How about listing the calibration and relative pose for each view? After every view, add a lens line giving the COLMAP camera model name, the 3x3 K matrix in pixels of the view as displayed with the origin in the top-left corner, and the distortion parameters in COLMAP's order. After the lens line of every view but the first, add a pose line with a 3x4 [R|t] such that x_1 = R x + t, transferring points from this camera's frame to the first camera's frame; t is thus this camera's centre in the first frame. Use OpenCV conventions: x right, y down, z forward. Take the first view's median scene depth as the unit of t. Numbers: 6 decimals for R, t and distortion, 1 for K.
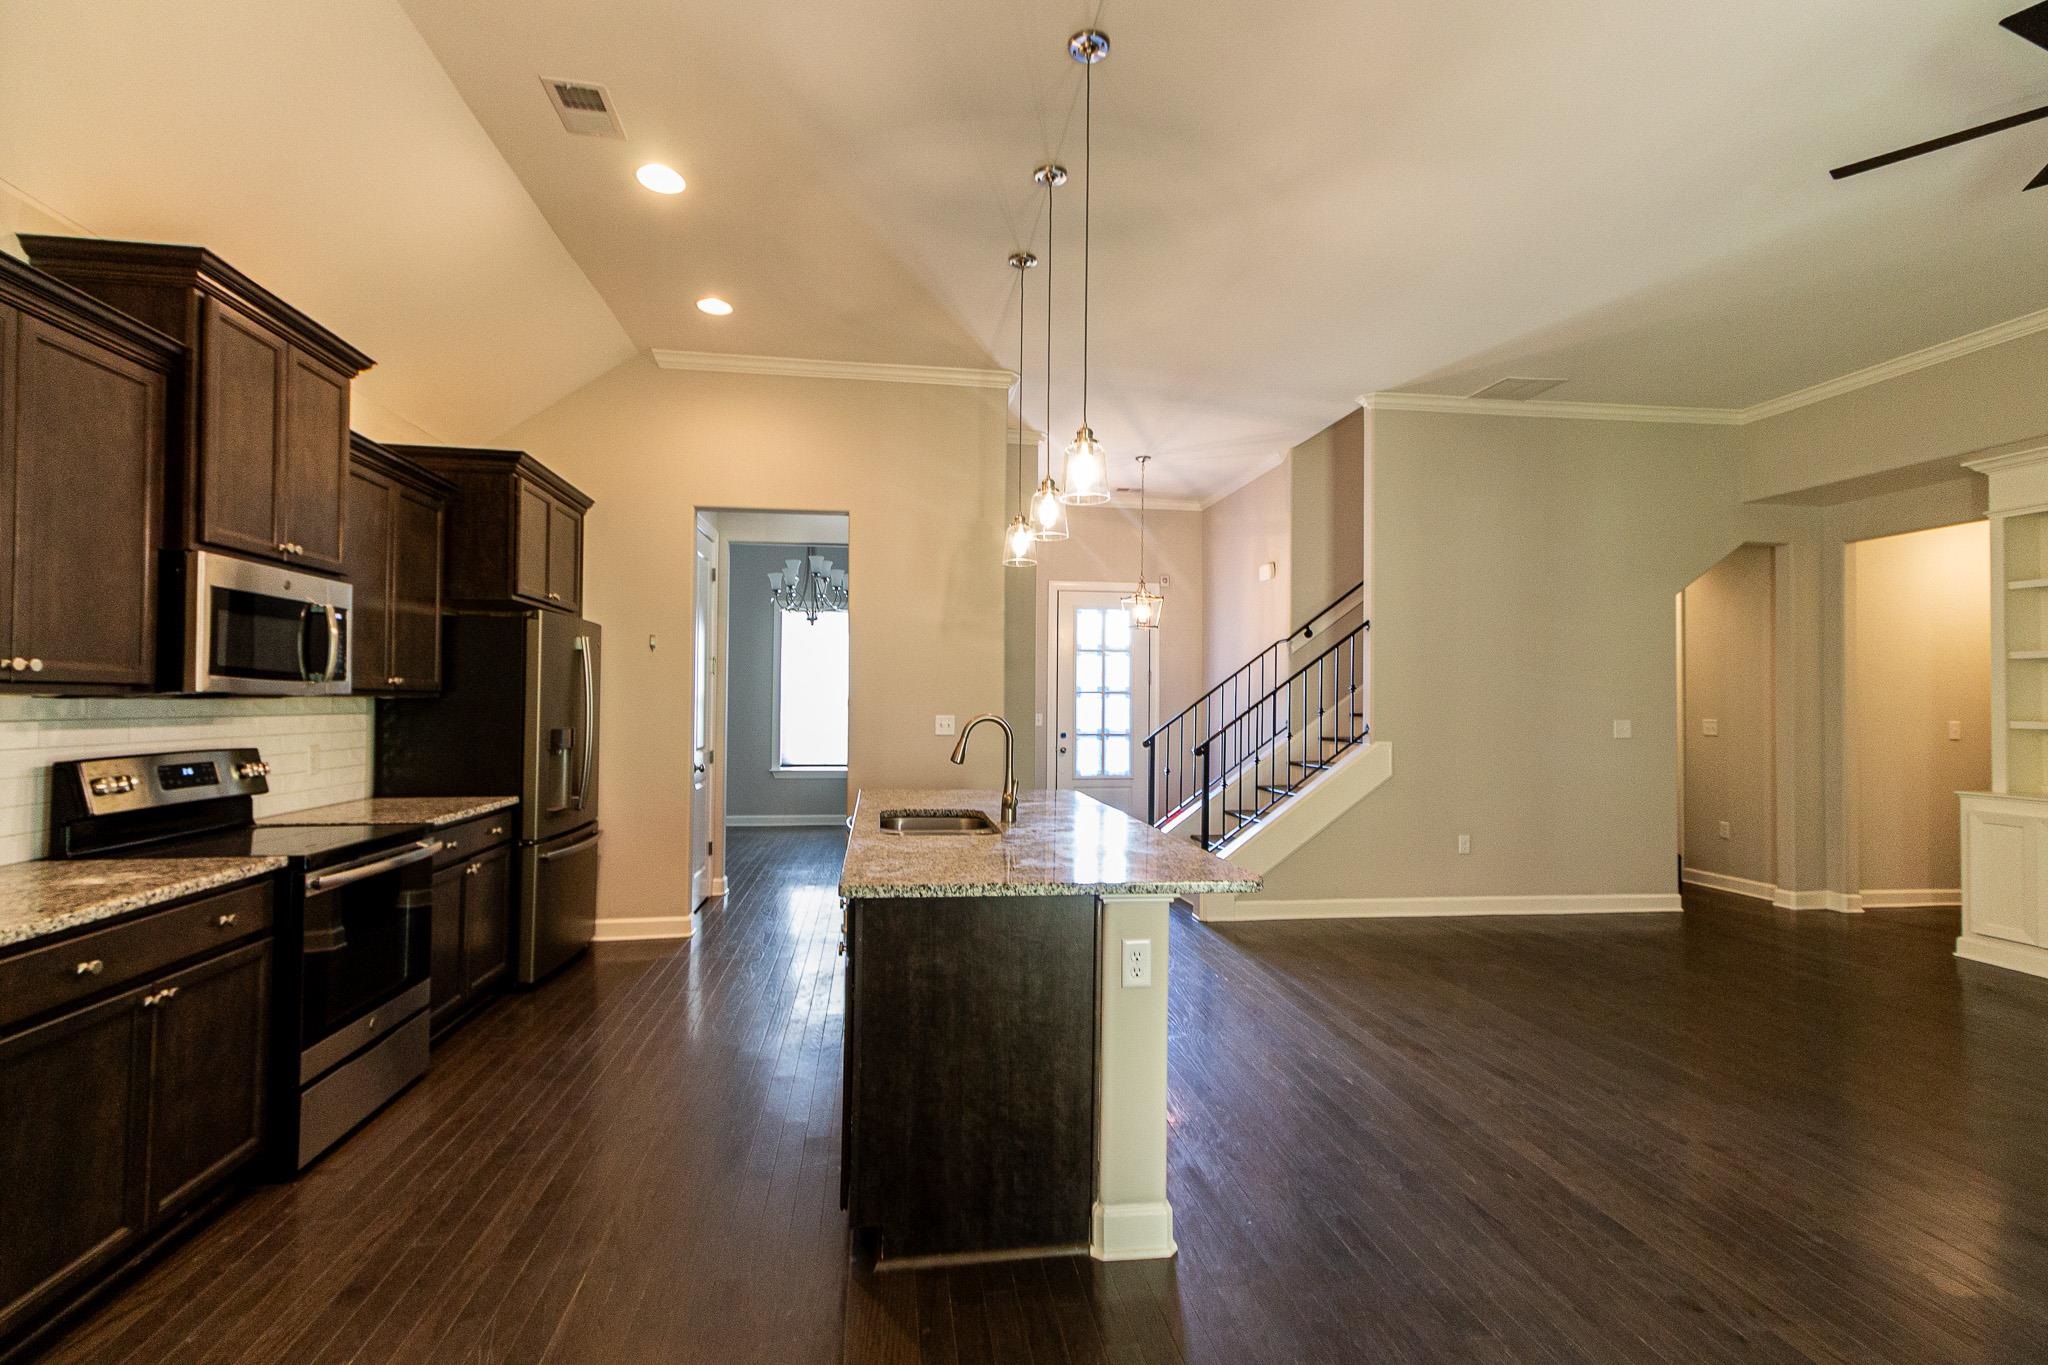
lens RADIAL K [[930.2, 0, 1014.4], [0, 930.2, 679.4], [0, 0, 1]] dist [0.033930, -0.008635]
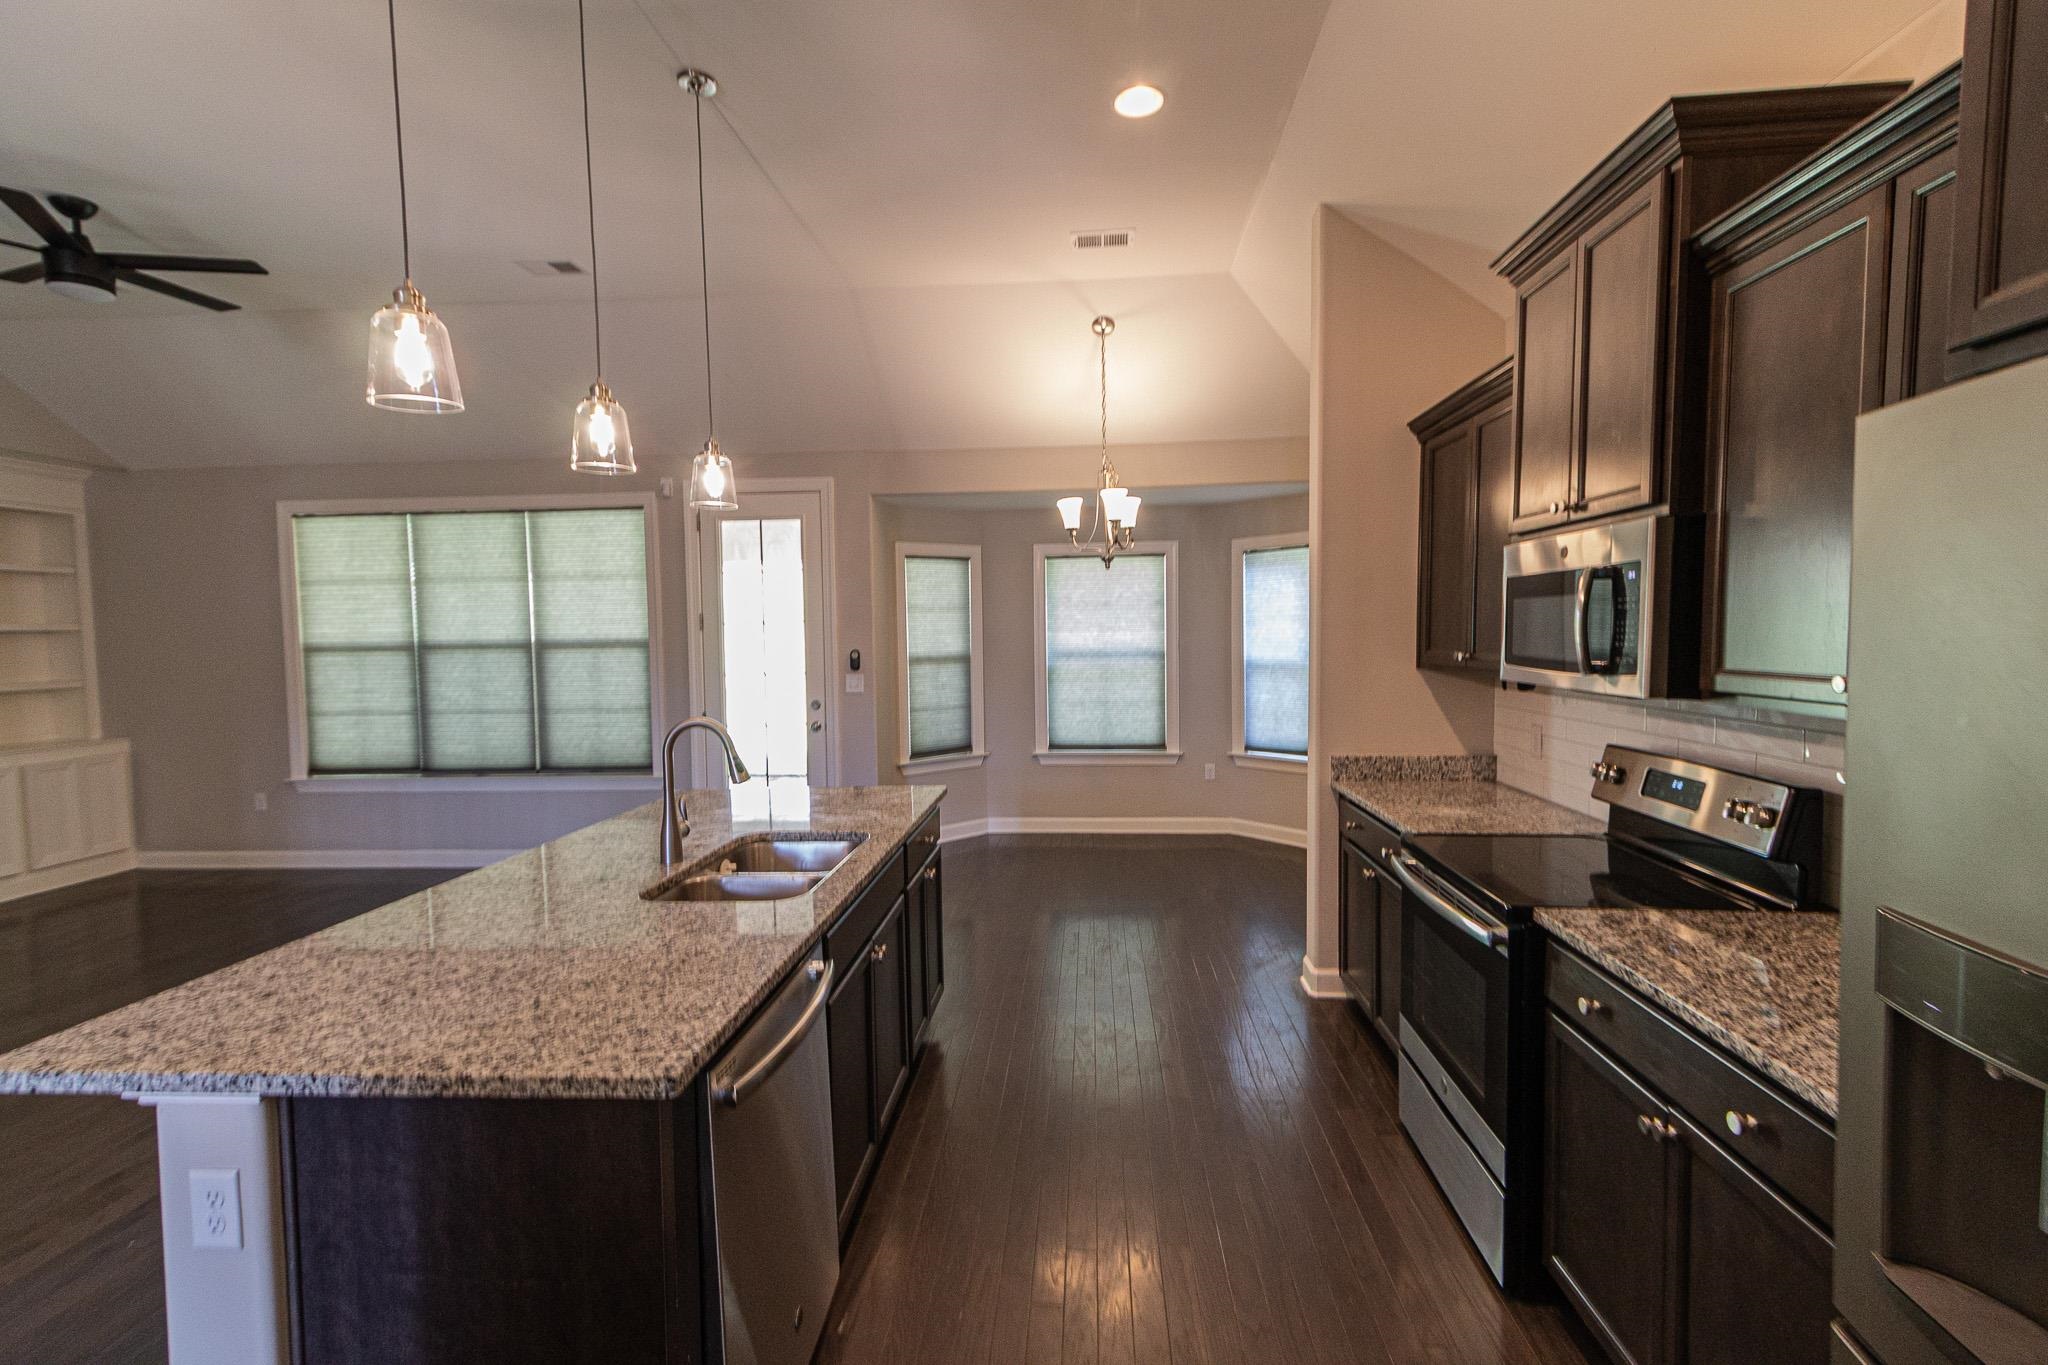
lens RADIAL K [[930.2, 0, 1010.0], [0, 930.2, 684.5], [0, 0, 1]] dist [0.033930, -0.008635]
pose [[-0.975081, -0.009986, 0.221624, -0.493583], [-0.000294, 0.999044, 0.043724, -0.022970], [-0.221848, 0.042569, -0.974151, 1.896839]]
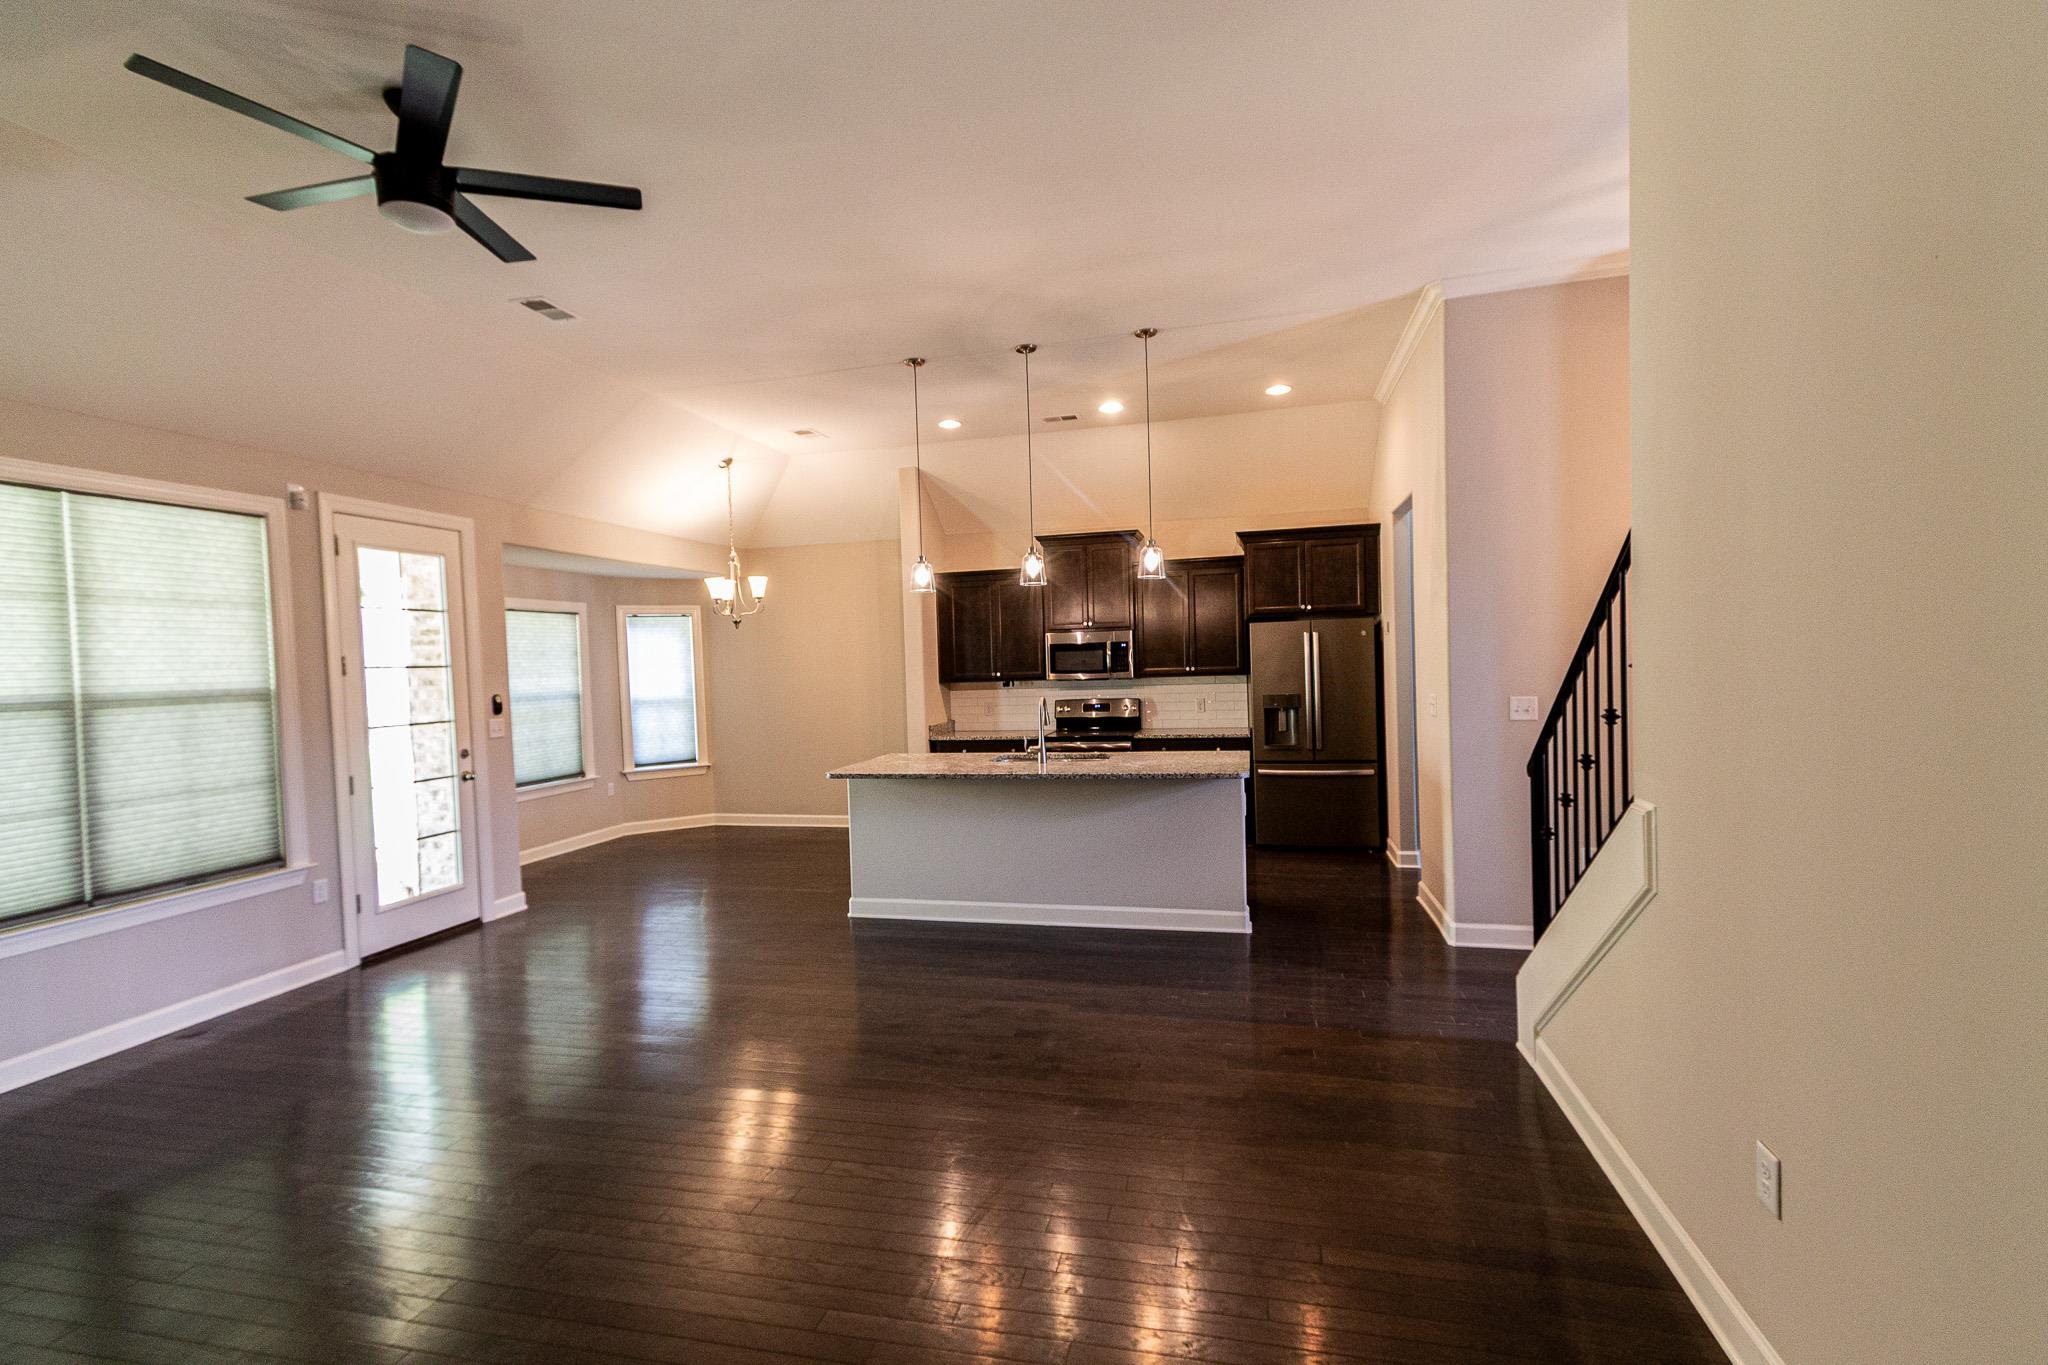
lens RADIAL K [[930.2, 0, 1012.1], [0, 930.2, 686.0], [0, 0, 1]] dist [0.033930, -0.008635]
pose [[-0.385881, 0.026068, -0.922180, 1.724666], [0.043945, 0.998985, 0.009850, 0.001757], [0.921501, -0.036724, -0.386635, 1.810852]]
